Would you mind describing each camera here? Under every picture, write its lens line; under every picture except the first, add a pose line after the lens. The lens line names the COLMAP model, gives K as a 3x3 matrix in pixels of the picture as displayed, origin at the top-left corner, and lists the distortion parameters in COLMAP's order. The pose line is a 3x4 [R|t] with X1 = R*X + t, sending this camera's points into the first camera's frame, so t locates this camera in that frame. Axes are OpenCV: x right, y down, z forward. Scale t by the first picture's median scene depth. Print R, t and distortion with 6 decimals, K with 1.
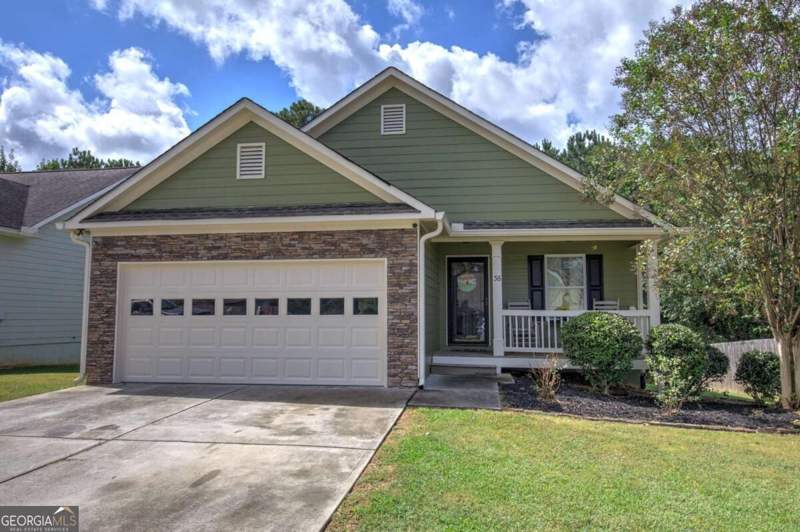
lens RADIAL K [[597.0, 0, 400.0], [0, 597.0, 266.0], [0, 0, 1]] dist [-0.003786, -0.004265]
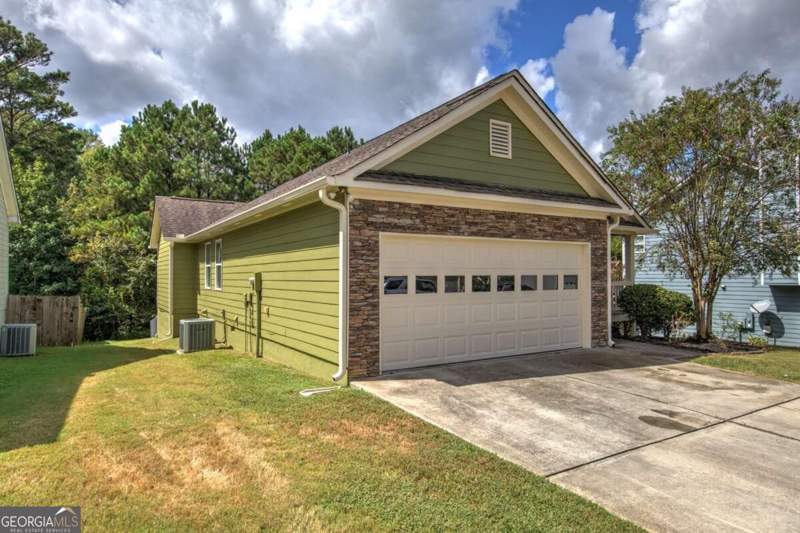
lens RADIAL K [[492.2, 0, 400.3], [0, 492.2, 288.3], [0, 0, 1]] dist [0.028761, -0.000005]
pose [[0.761821, -0.013479, 0.647648, -0.908570], [-0.037320, 0.997210, 0.064654, 0.026854], [-0.646712, -0.073425, 0.759192, 0.451940]]
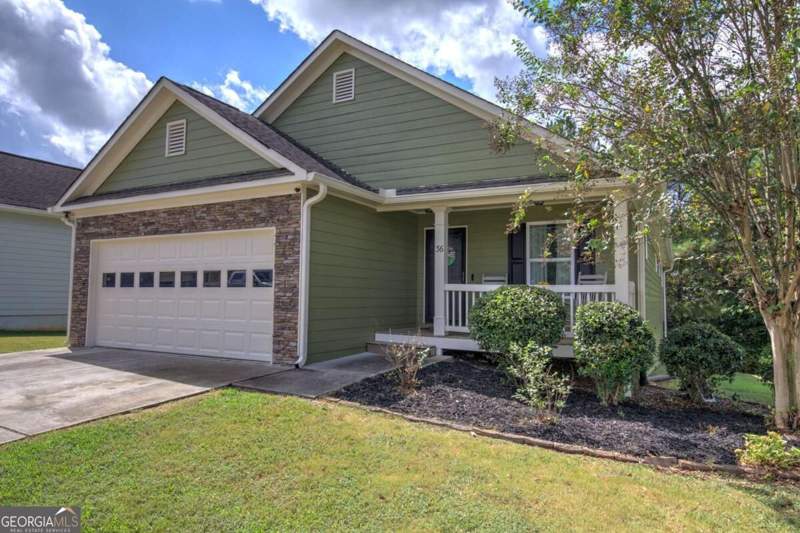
lens RADIAL K [[520.5, 0, 400.0], [0, 520.5, 266.5], [0, 0, 1]] dist [-0.002156, 0.000204]
pose [[0.939540, -0.008446, -0.342334, 0.416055], [0.016872, 0.999623, 0.021644, 0.032518], [0.342022, -0.026111, 0.939329, 0.277302]]
